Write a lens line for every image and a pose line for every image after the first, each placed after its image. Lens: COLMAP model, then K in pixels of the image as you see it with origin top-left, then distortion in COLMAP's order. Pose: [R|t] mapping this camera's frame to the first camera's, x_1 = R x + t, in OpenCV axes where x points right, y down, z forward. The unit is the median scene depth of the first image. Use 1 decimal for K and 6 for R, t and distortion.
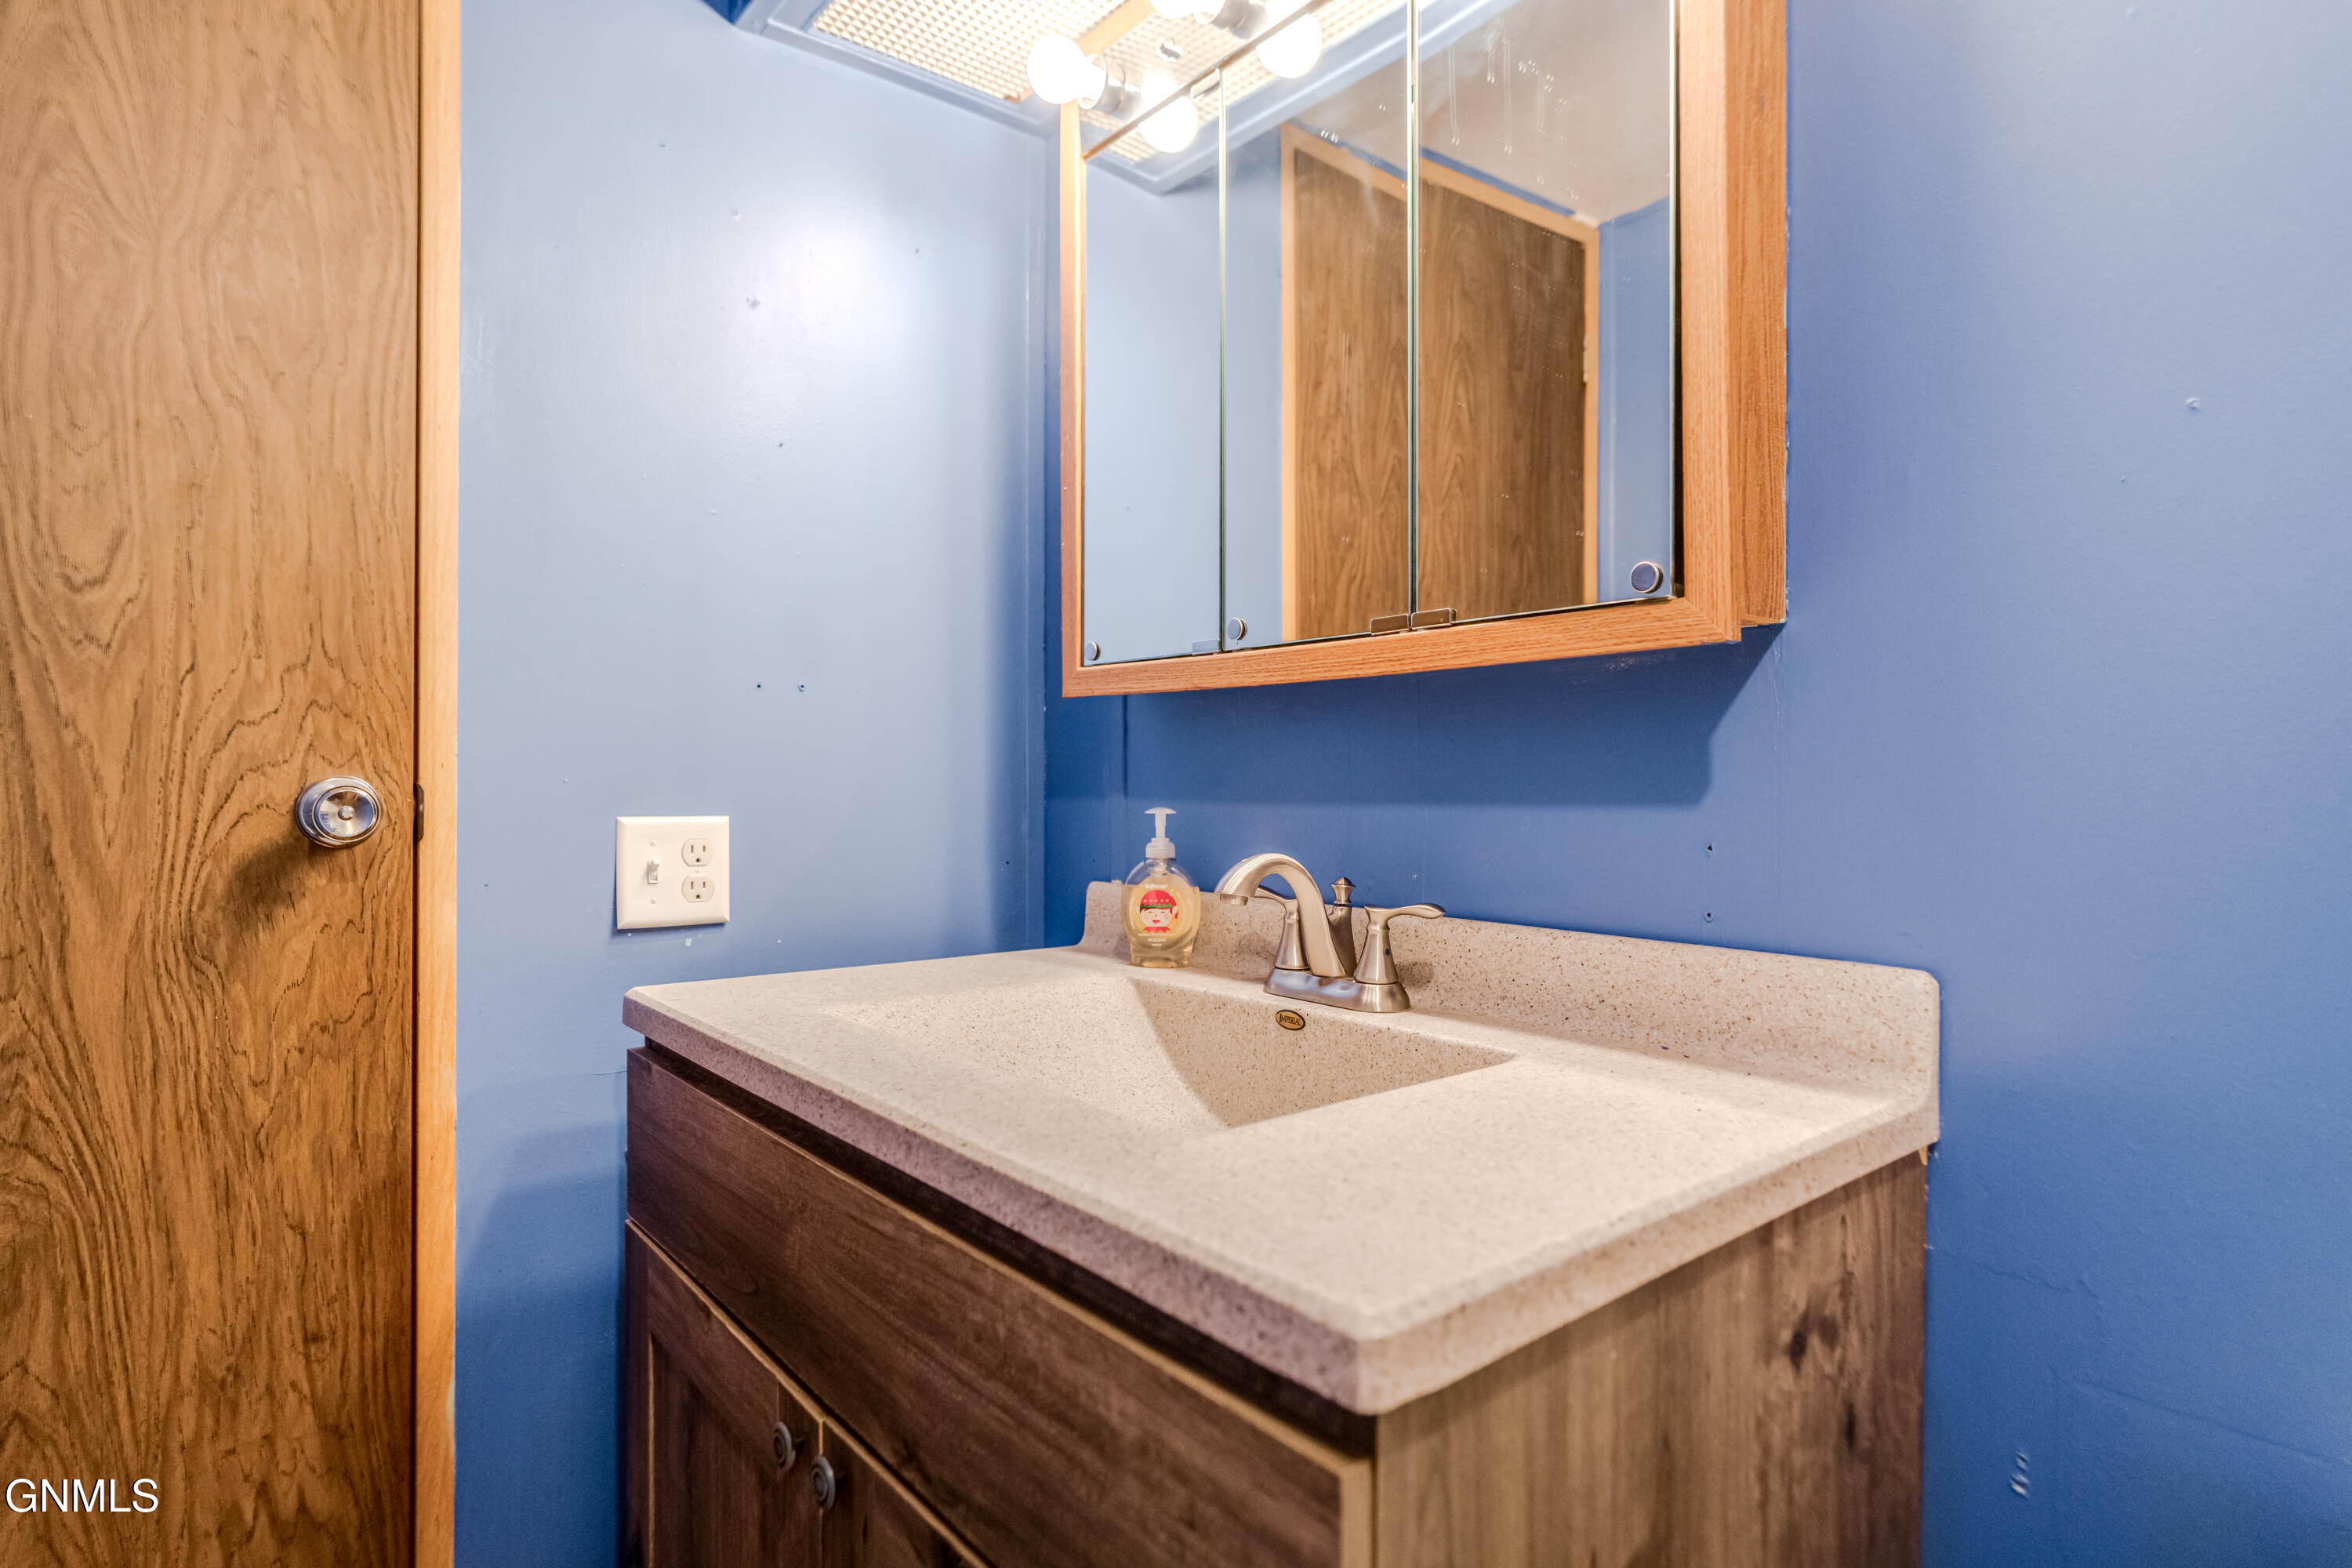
lens RADIAL K [[1246.8, 0, 1176.0], [0, 1246.8, 784.0], [0, 0, 1]] dist [-0.001866, -0.000142]
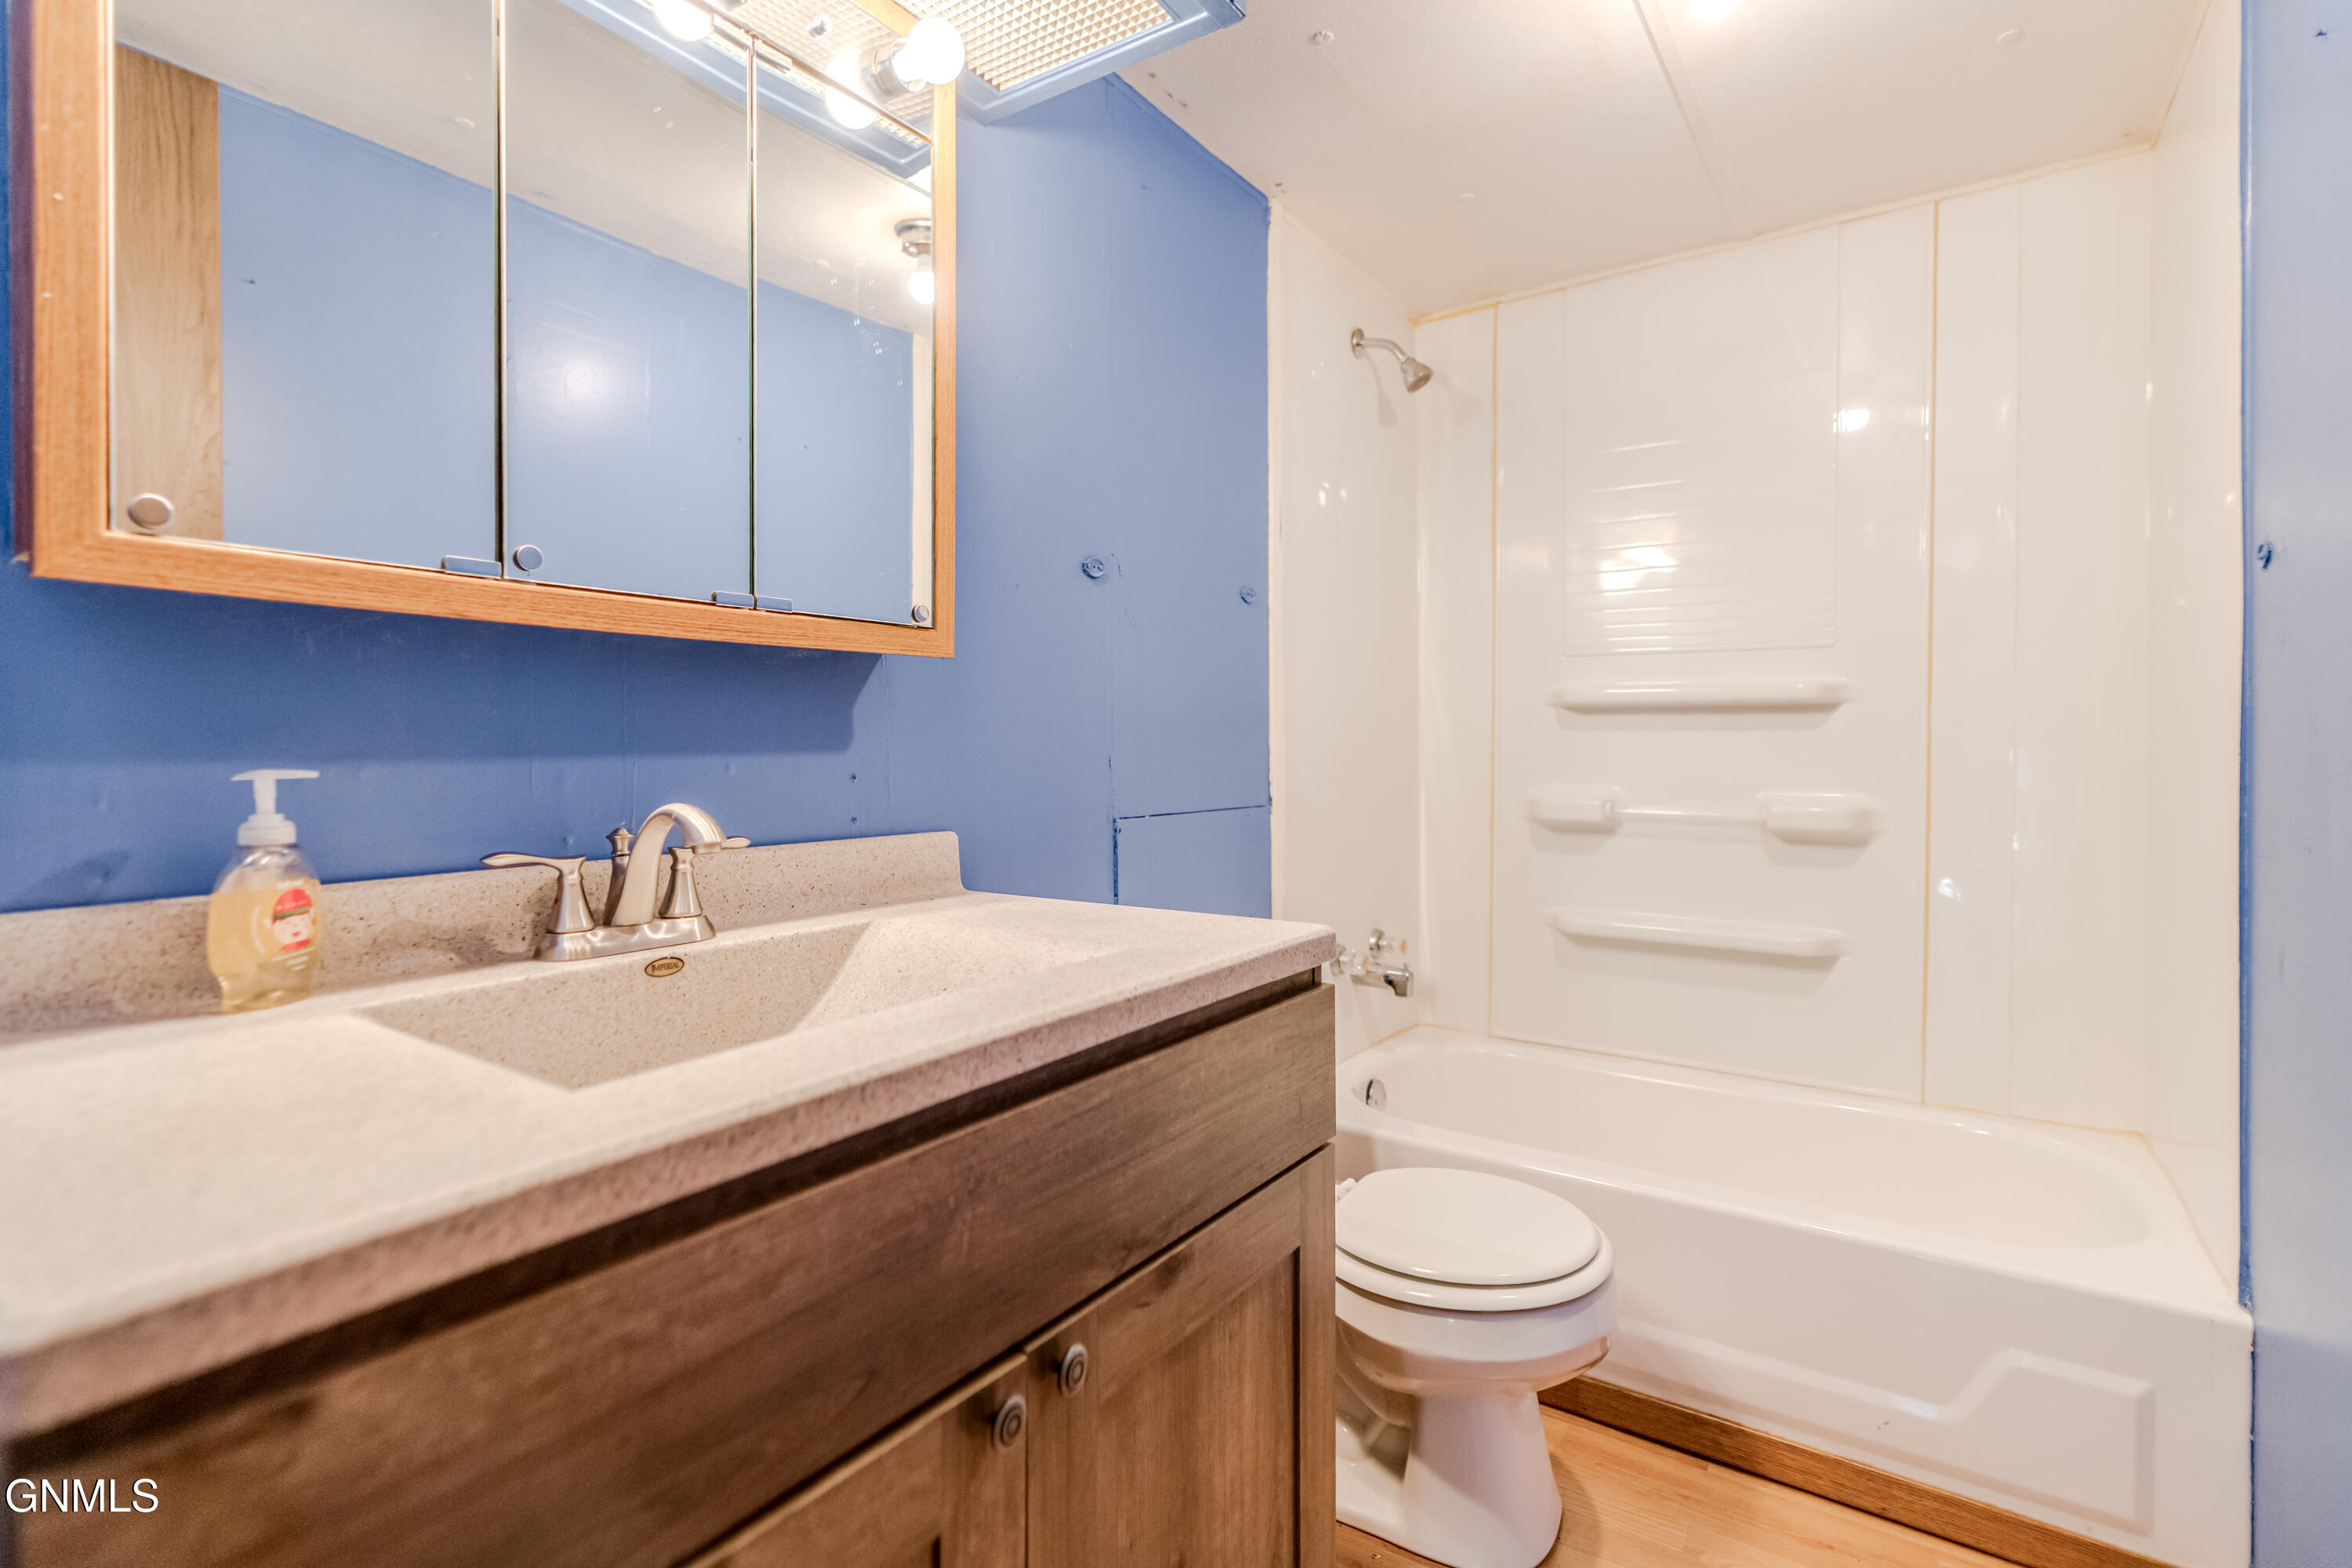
lens RADIAL K [[1059.1, 0, 1173.0], [0, 1059.1, 746.0], [0, 0, 1]] dist [-0.000862, -0.000230]
pose [[-0.262262, -0.001499, 0.964996, -0.890939], [0.004055, 0.999988, 0.002655, 0.007794], [-0.964988, 0.004610, -0.262252, 0.858130]]
